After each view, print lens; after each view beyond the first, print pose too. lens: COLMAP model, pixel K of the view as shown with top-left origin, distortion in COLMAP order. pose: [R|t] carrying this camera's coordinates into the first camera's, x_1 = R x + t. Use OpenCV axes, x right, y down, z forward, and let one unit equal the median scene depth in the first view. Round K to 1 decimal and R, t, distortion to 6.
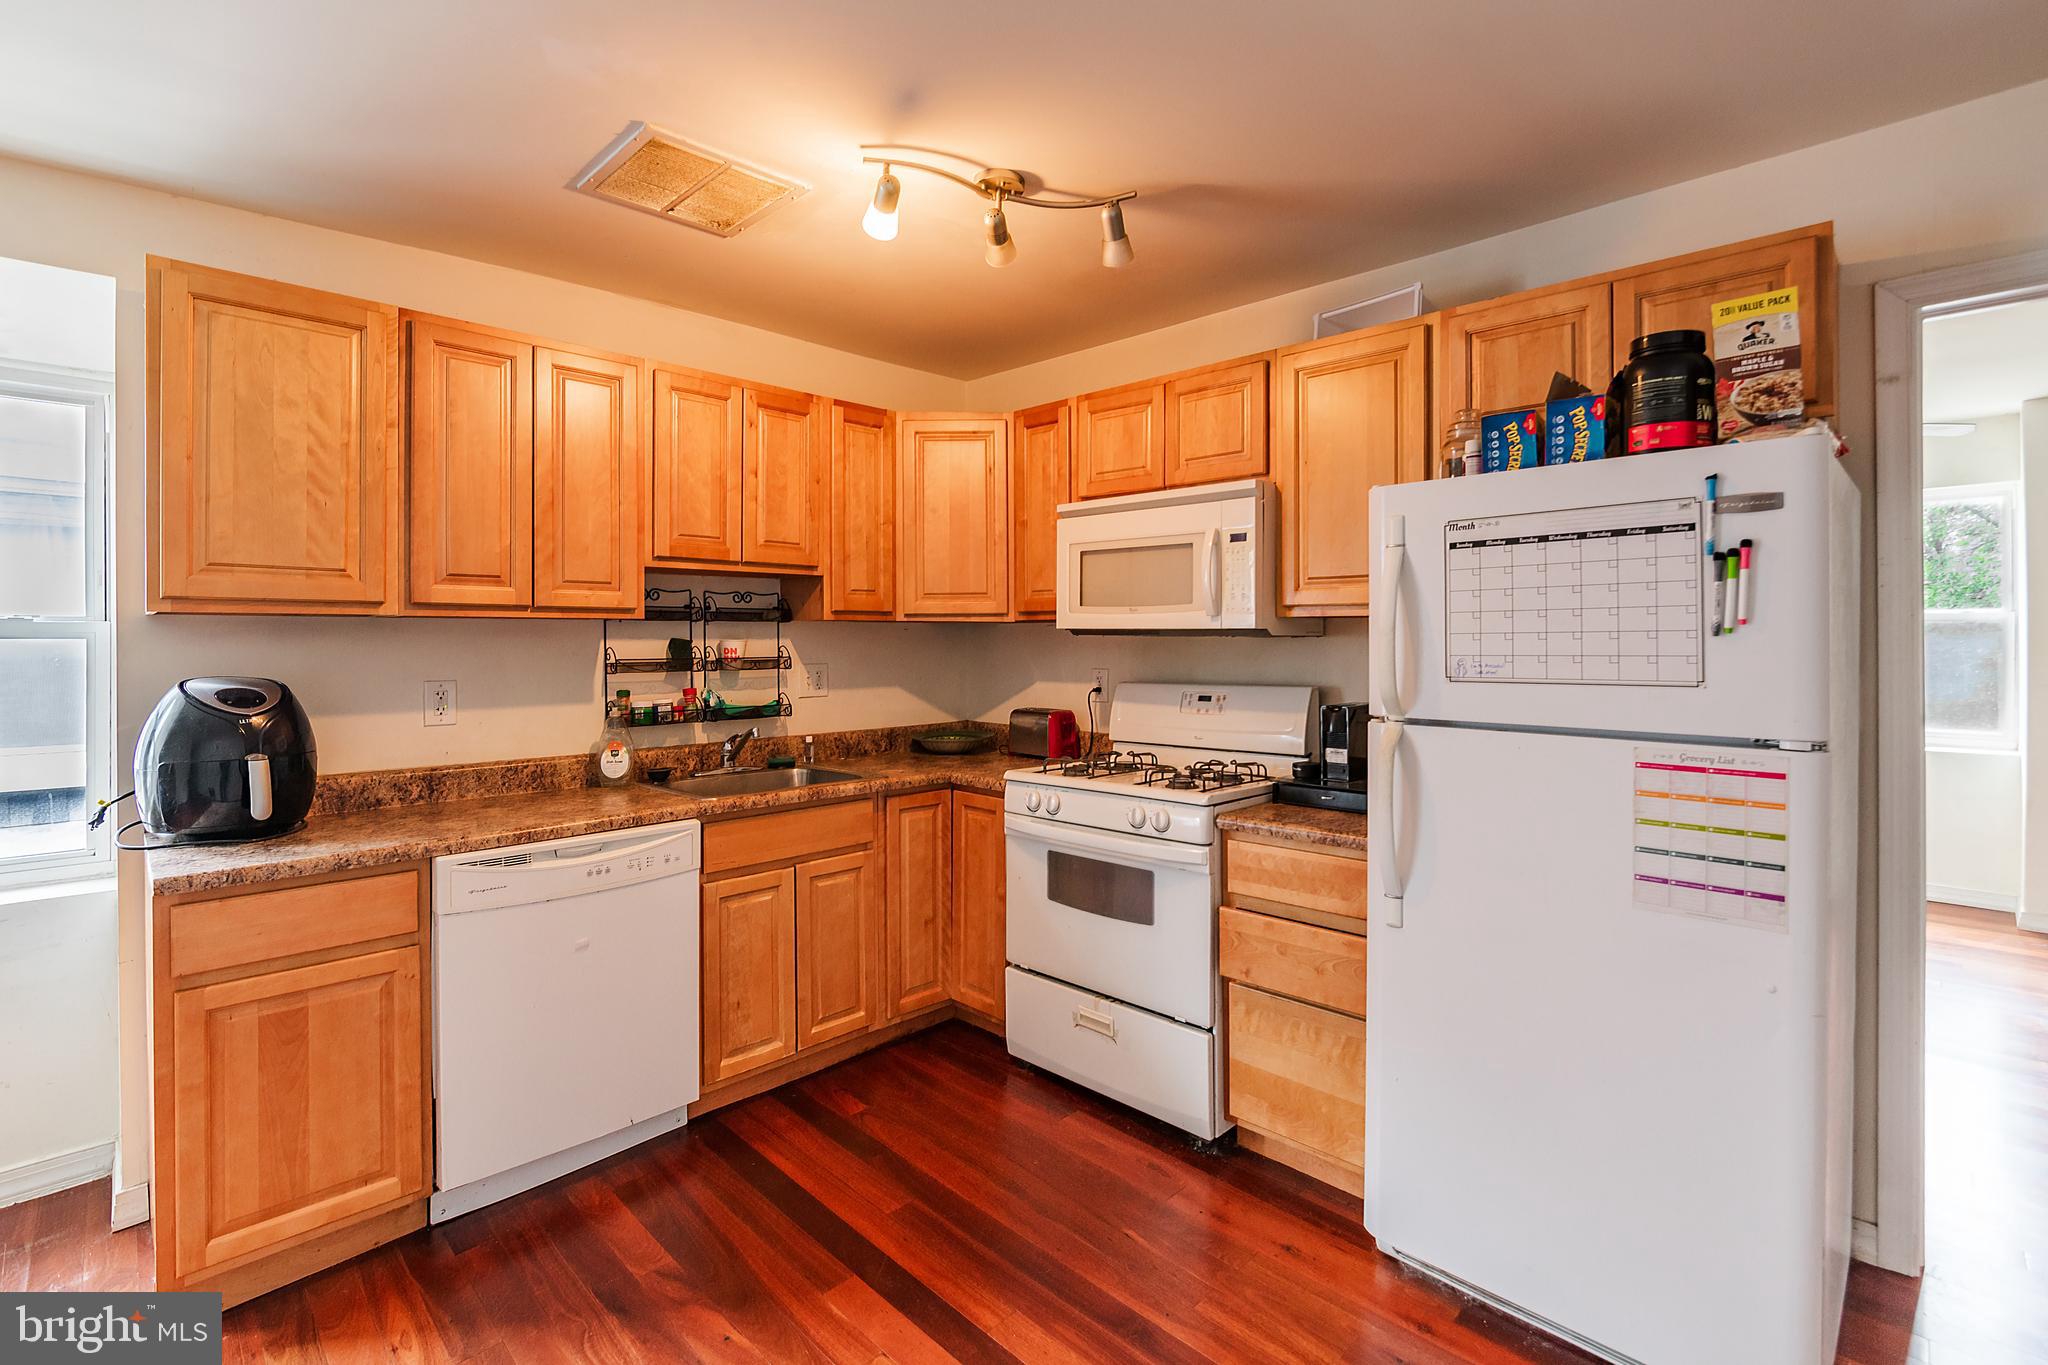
lens RADIAL K [[928.5, 0, 1038.4], [0, 928.5, 623.4], [0, 0, 1]] dist [-0.005790, -0.000251]
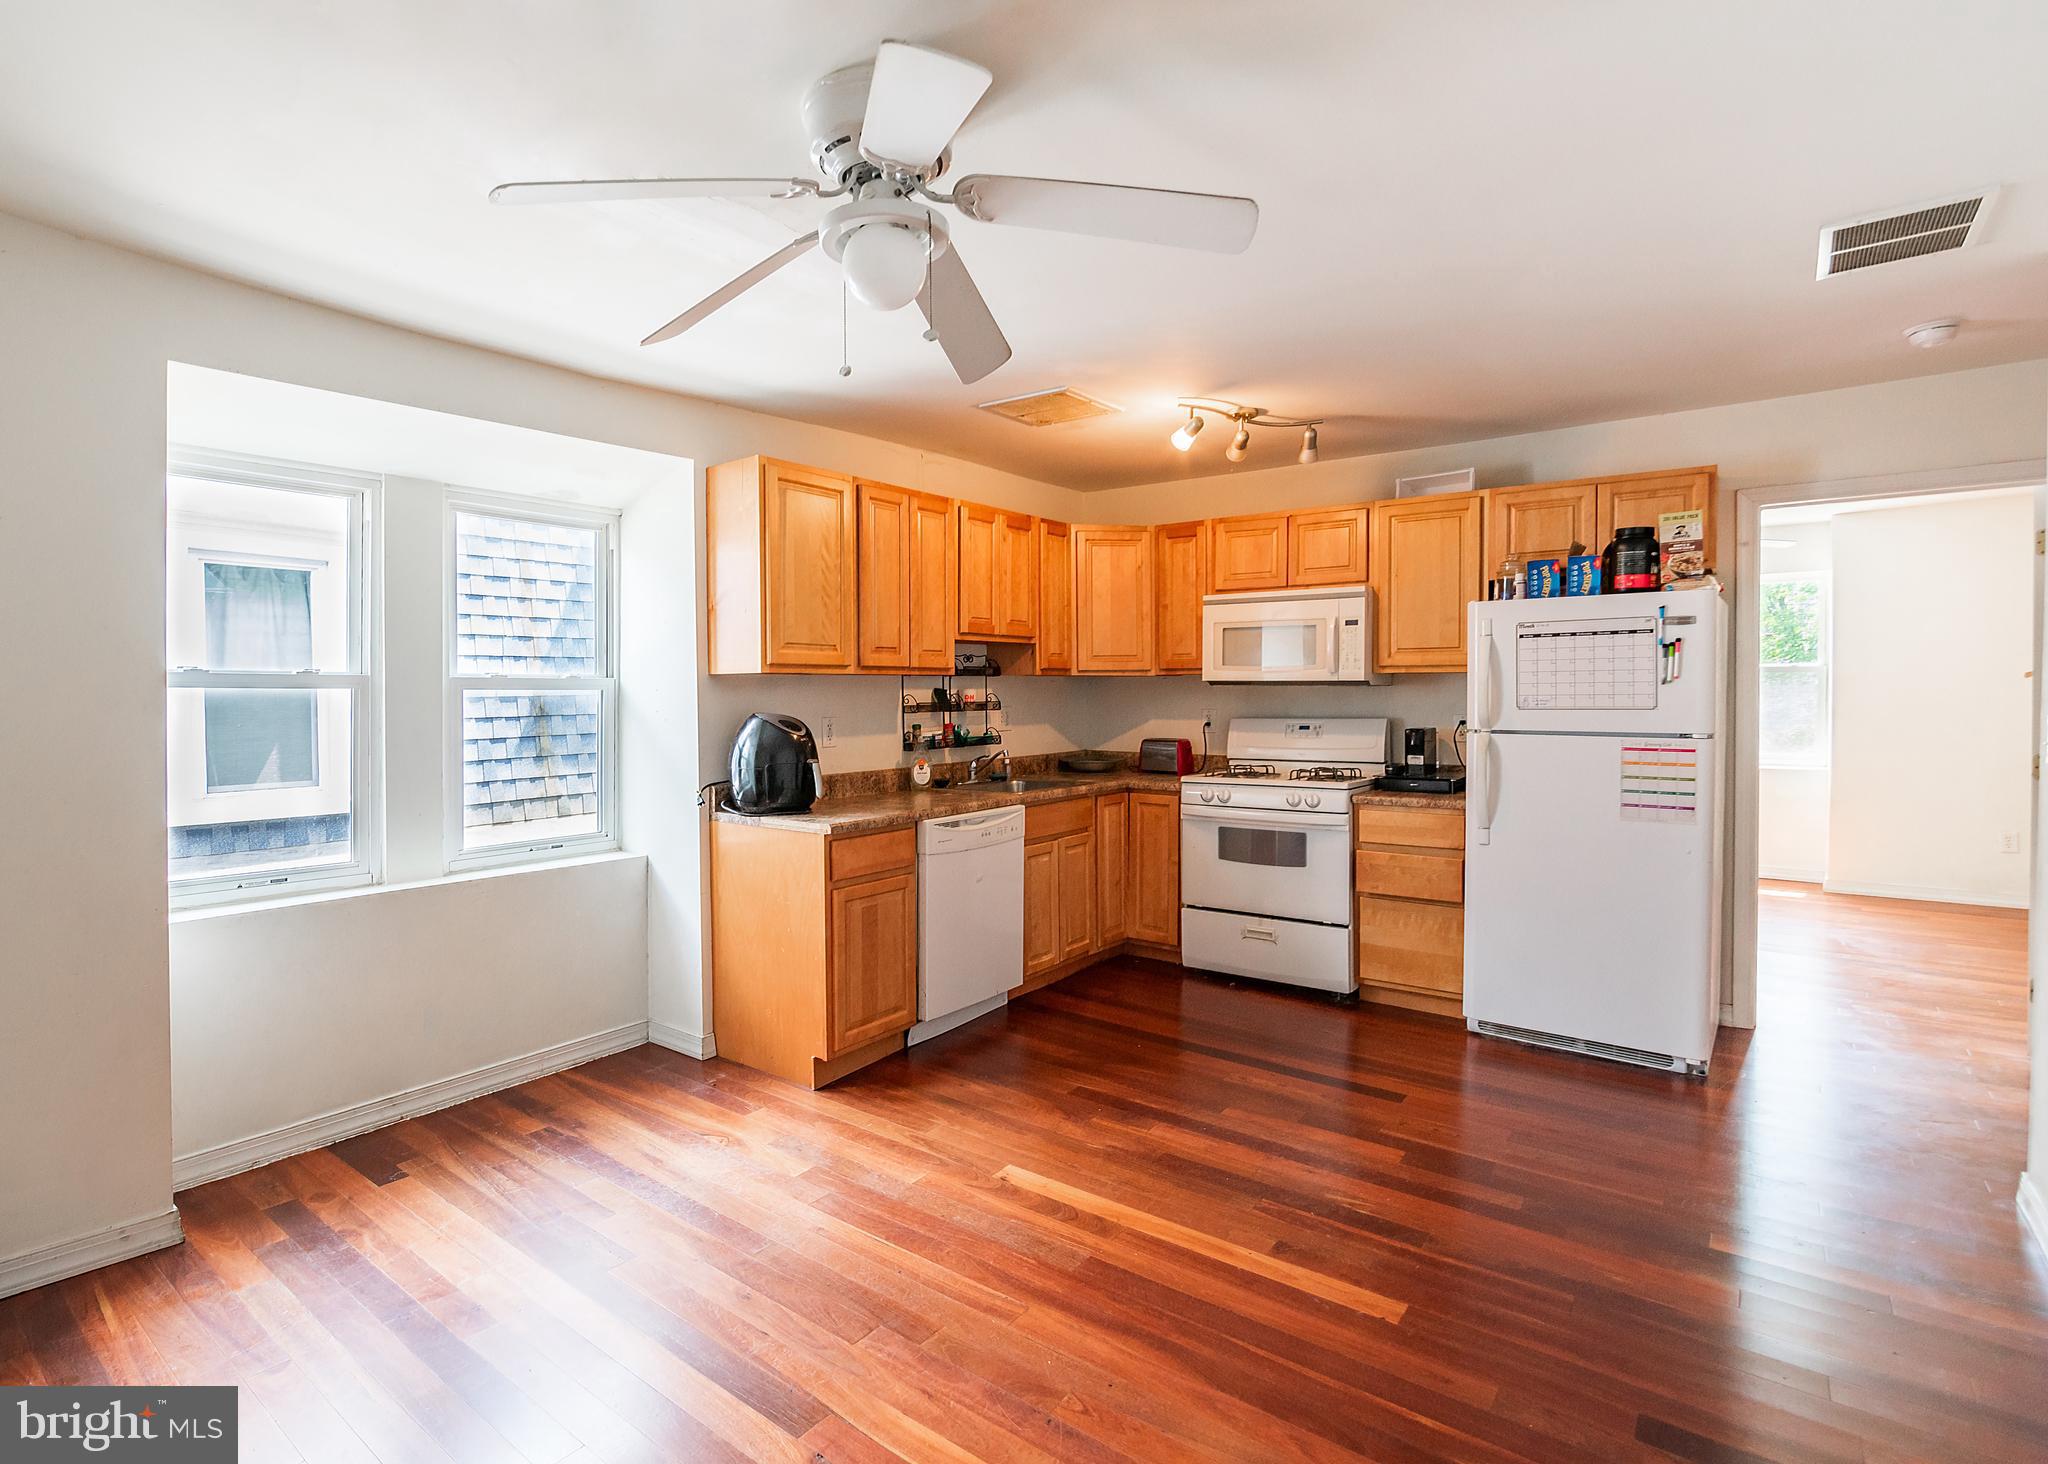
lens RADIAL K [[1032.4, 0, 931.3], [0, 1032.4, 692.6], [0, 0, 1]] dist [0.002712, 0.000484]
pose [[0.996312, -0.004138, 0.085703, -0.683573], [0.002402, 0.999790, 0.020343, -0.011873], [-0.085769, -0.020063, 0.996113, -0.724207]]
